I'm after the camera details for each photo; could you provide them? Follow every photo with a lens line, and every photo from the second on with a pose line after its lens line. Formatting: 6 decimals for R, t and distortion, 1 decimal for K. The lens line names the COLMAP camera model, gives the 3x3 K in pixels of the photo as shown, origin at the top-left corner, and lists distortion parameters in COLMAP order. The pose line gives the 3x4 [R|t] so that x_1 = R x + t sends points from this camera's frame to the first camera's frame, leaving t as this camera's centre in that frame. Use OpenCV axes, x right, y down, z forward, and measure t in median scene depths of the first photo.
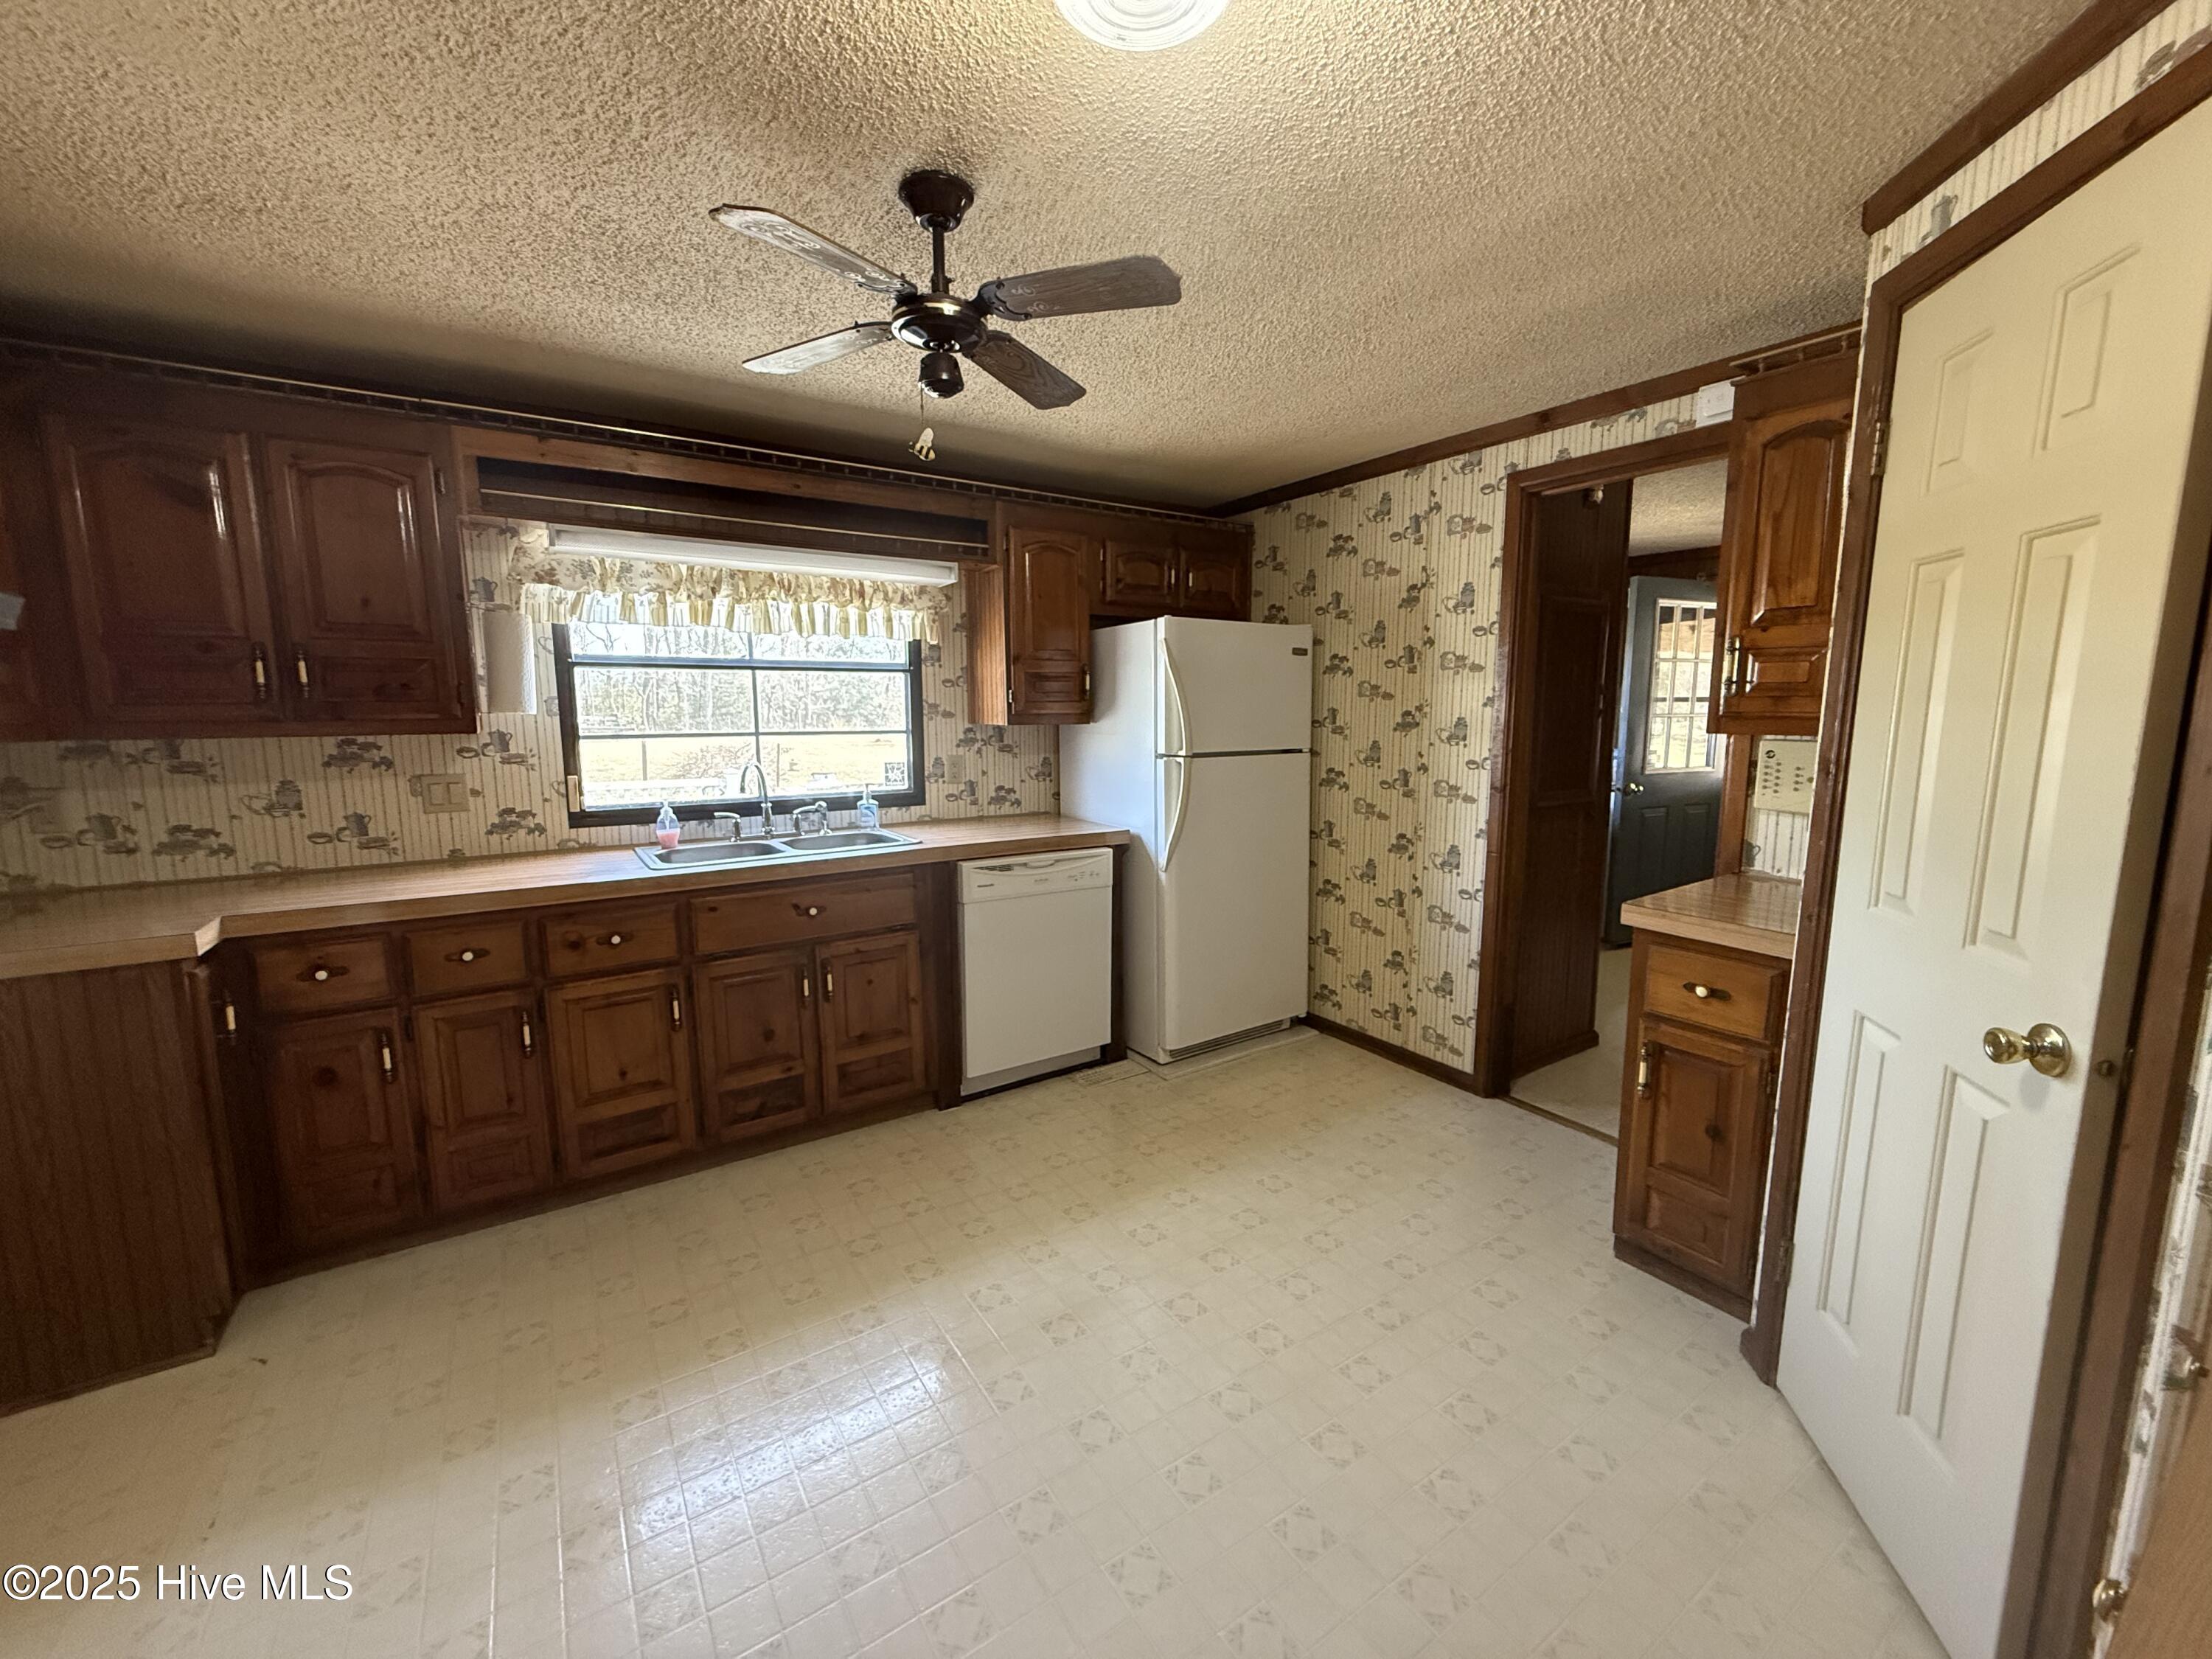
lens RADIAL K [[887.5, 0, 1106.0], [0, 887.5, 829.5], [0, 0, 1]] dist [0.002062, -0.000235]
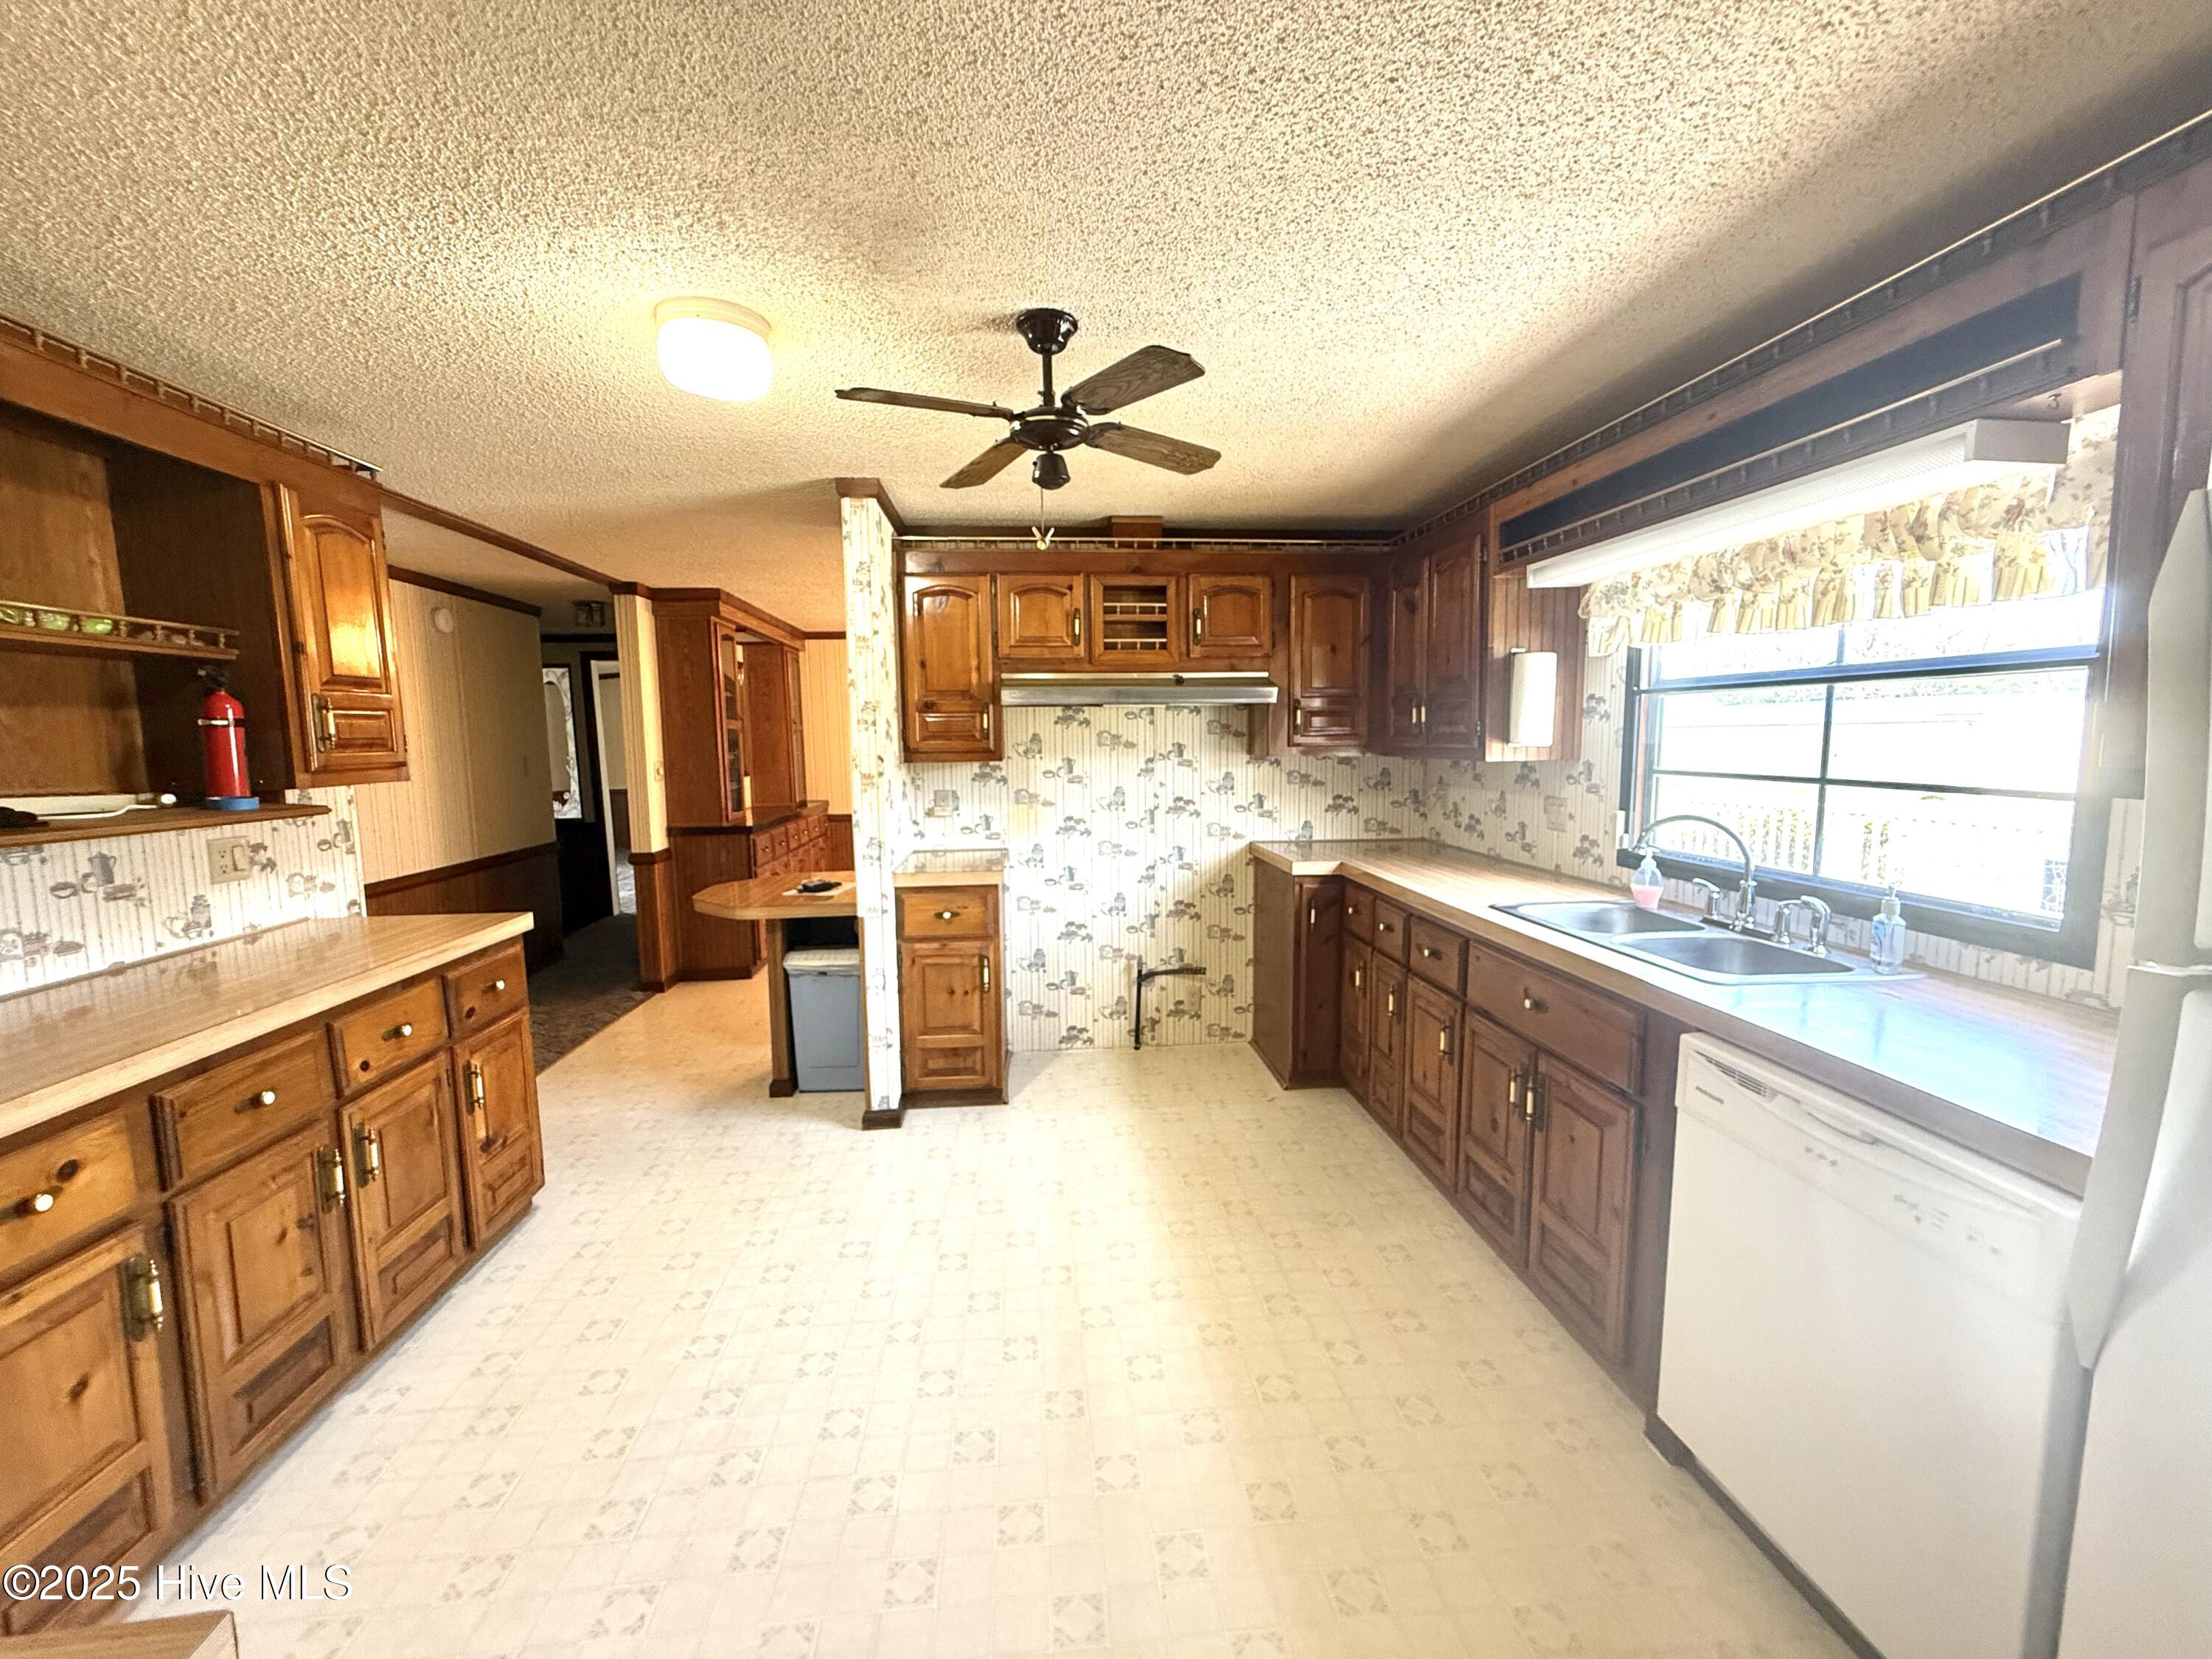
lens RADIAL K [[887.5, 0, 1106.0], [0, 887.5, 829.5], [0, 0, 1]] dist [0.002062, -0.000235]
pose [[-0.471365, 0.104558, -0.875718, 0.497167], [-0.106037, 0.979026, 0.173968, -0.150105], [0.875541, 0.174861, -0.450391, 0.965383]]
